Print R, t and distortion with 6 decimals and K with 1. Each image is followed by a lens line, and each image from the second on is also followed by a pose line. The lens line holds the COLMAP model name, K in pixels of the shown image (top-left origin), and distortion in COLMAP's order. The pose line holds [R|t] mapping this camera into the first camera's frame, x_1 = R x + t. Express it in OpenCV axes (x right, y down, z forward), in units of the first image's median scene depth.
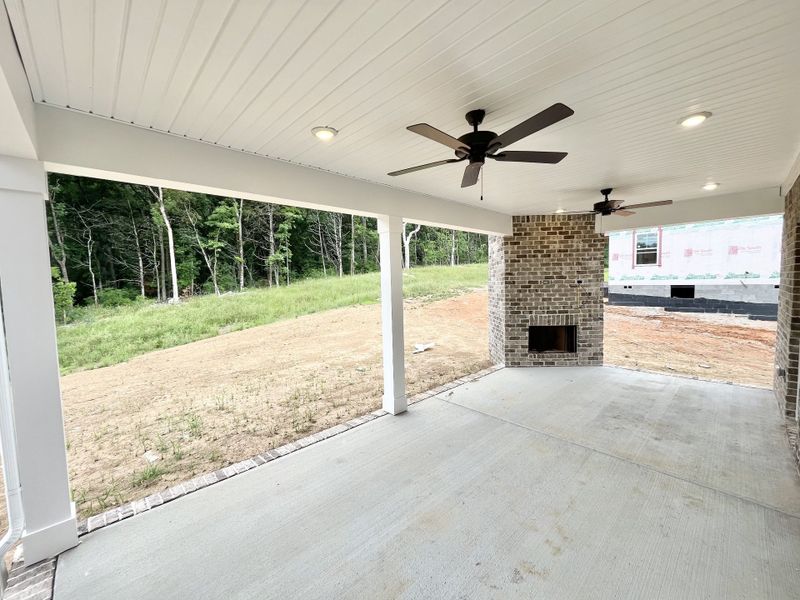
lens RADIAL K [[320.6, 0, 393.3], [0, 320.6, 300.1], [0, 0, 1]] dist [-0.002494, -0.000592]
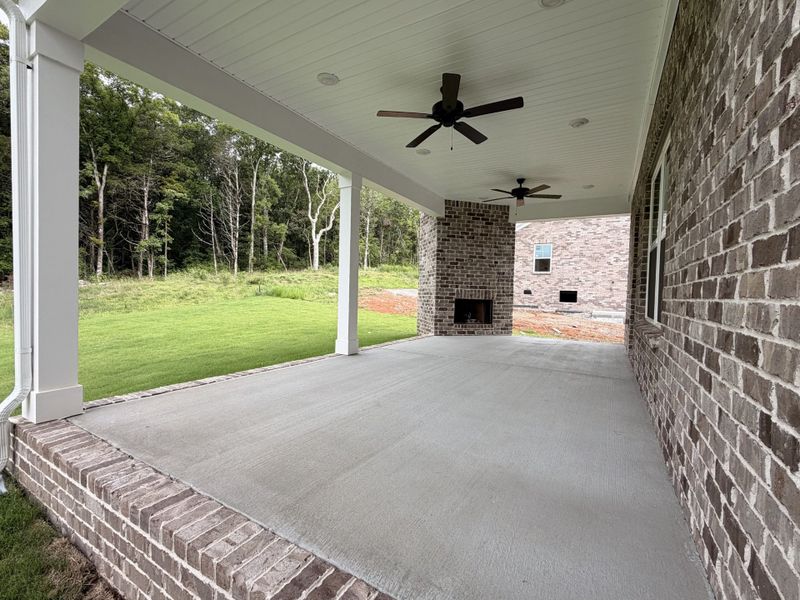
lens RADIAL K [[358.3, 0, 393.6], [0, 358.3, 299.8], [0, 0, 1]] dist [0.002027, -0.001474]
pose [[0.959826, 0.047295, 0.276582, -0.130980], [-0.036355, 0.998345, -0.044549, 0.149226], [-0.278232, 0.032704, 0.959957, -0.144151]]
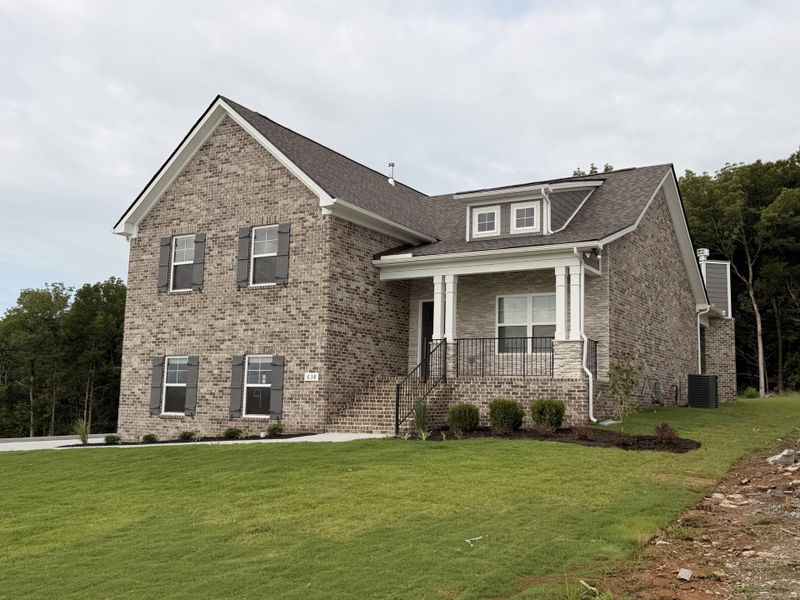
lens RADIAL K [[779.3, 0, 400.2], [0, 779.3, 306.1], [0, 0, 1]] dist [0.082837, 0.000000]
pose [[0.252378, -0.089619, -0.963470, 4.539204], [-0.088114, 0.989436, -0.115115, 0.360600], [0.963608, 0.113947, 0.241815, -1.859093]]
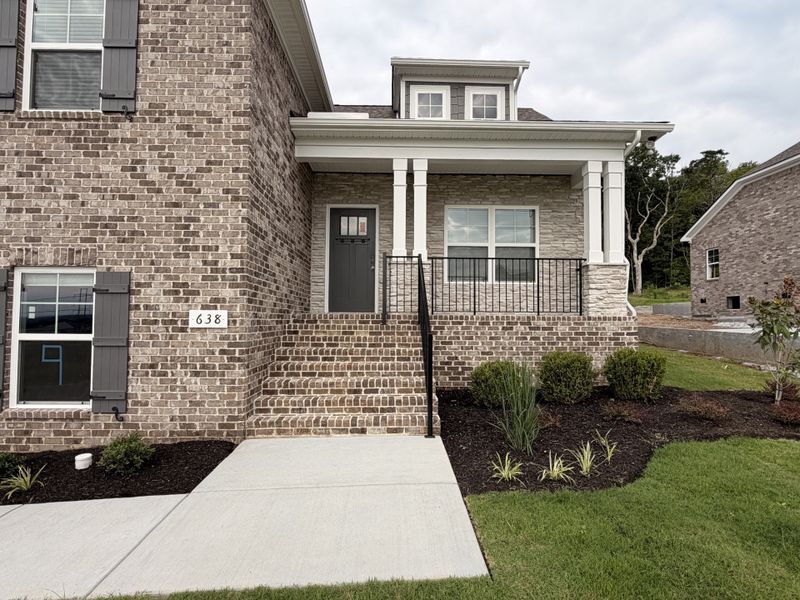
lens RADIAL K [[440.2, 0, 398.8], [0, 440.2, 304.2], [0, 0, 1]] dist [0.001635, -0.001292]
pose [[0.731413, 0.001868, -0.681933, 2.415146], [-0.063532, 0.995834, -0.065415, 0.319911], [0.678969, 0.091170, 0.728484, -1.776248]]
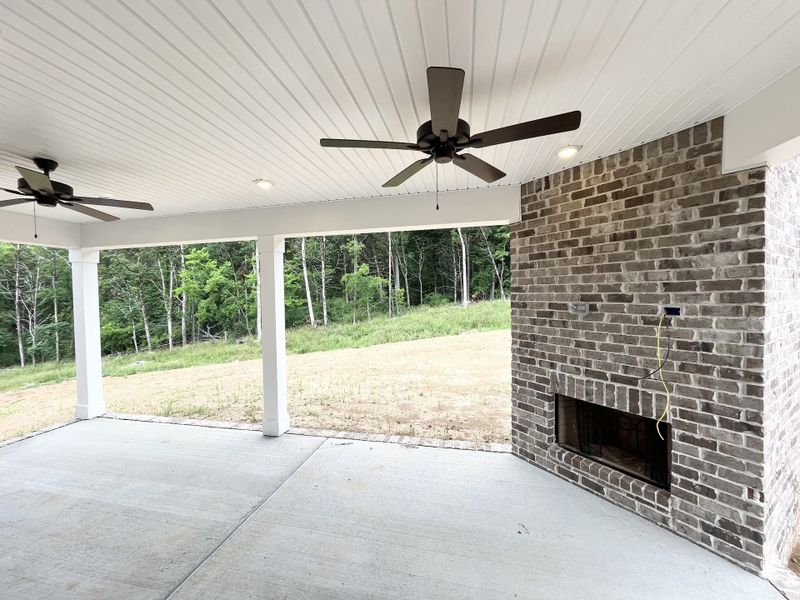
lens RADIAL K [[320.6, 0, 401.1], [0, 320.6, 299.4], [0, 0, 1]] dist [-0.002494, -0.000592]
pose [[0.573840, 0.032295, -0.818331, 0.701767], [-0.046659, 0.998888, 0.006702, -0.058370], [0.817637, 0.034337, 0.574709, 0.511596]]
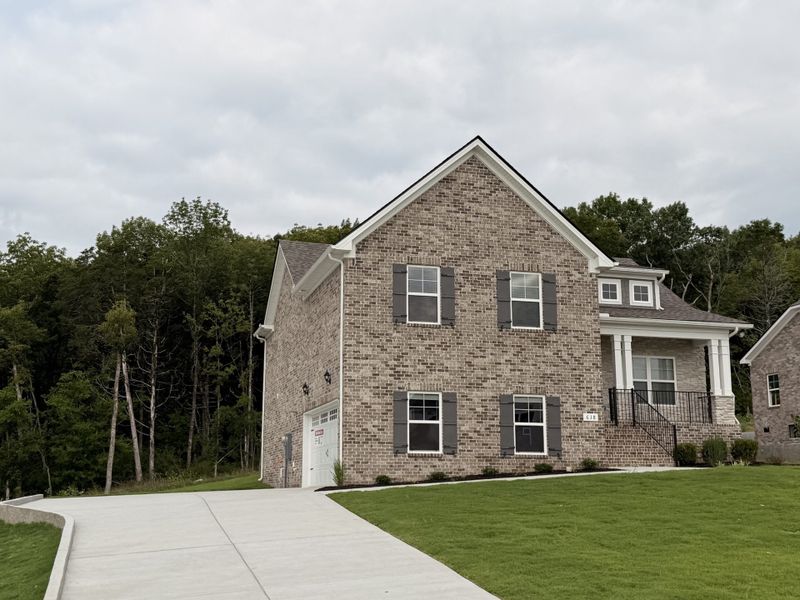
lens RADIAL K [[989.8, 0, 369.6], [0, 989.8, 304.6], [0, 0, 1]] dist [0.066696, 0.000000]
pose [[0.871736, -0.067754, -0.485269, 2.886172], [-0.051058, 0.972440, -0.227495, 0.838898], [0.487309, 0.223092, 0.844251, -5.421888]]
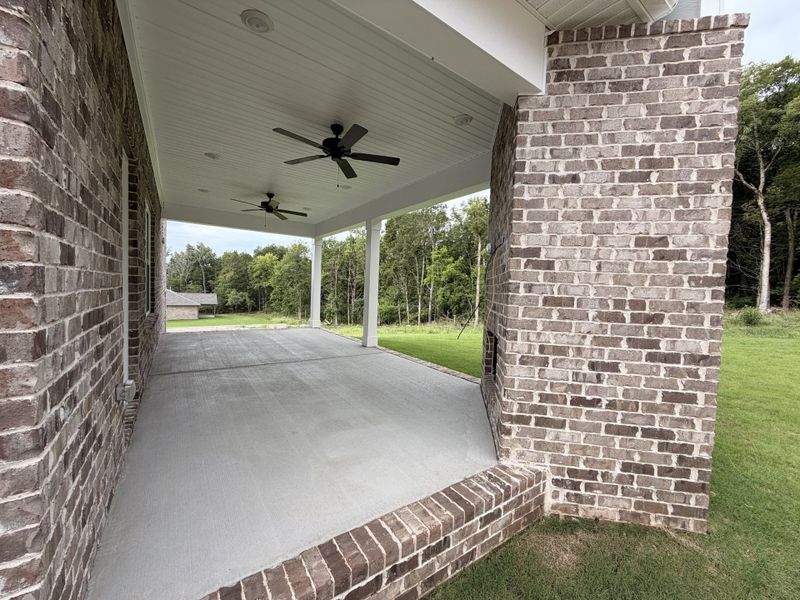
lens RADIAL K [[320.6, 0, 401.1], [0, 320.6, 299.9], [0, 0, 1]] dist [-0.002494, -0.000592]
pose [[-0.145443, 0.052759, -0.987959, 0.978381], [-0.090127, 0.993719, 0.066335, -0.001274], [0.985253, 0.098690, -0.139775, 0.859597]]
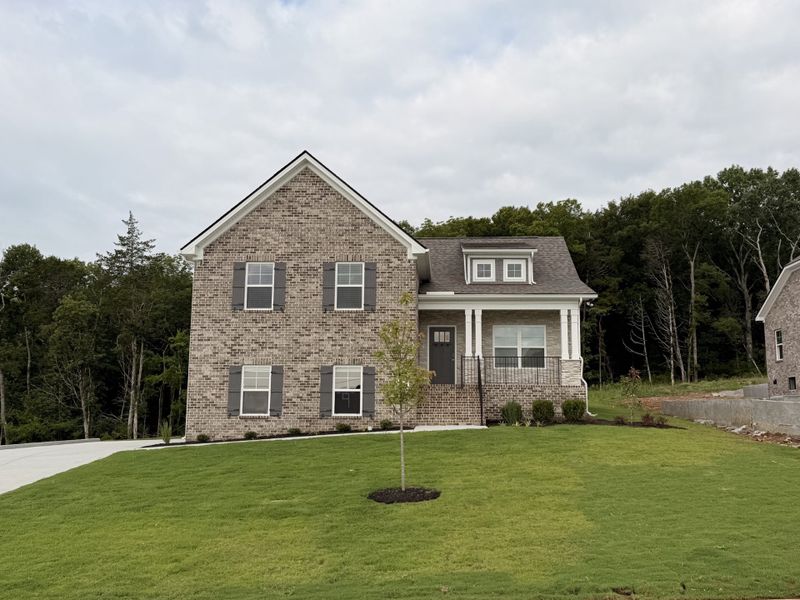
lens RADIAL K [[779.3, 0, 397.8], [0, 779.3, 303.6], [0, 0, 1]] dist [0.082837, 0.000000]
pose [[0.680256, -0.082659, -0.728298, 4.404163], [-0.067109, 0.982424, -0.174183, 0.592242], [0.729896, 0.167365, 0.662753, -4.001791]]
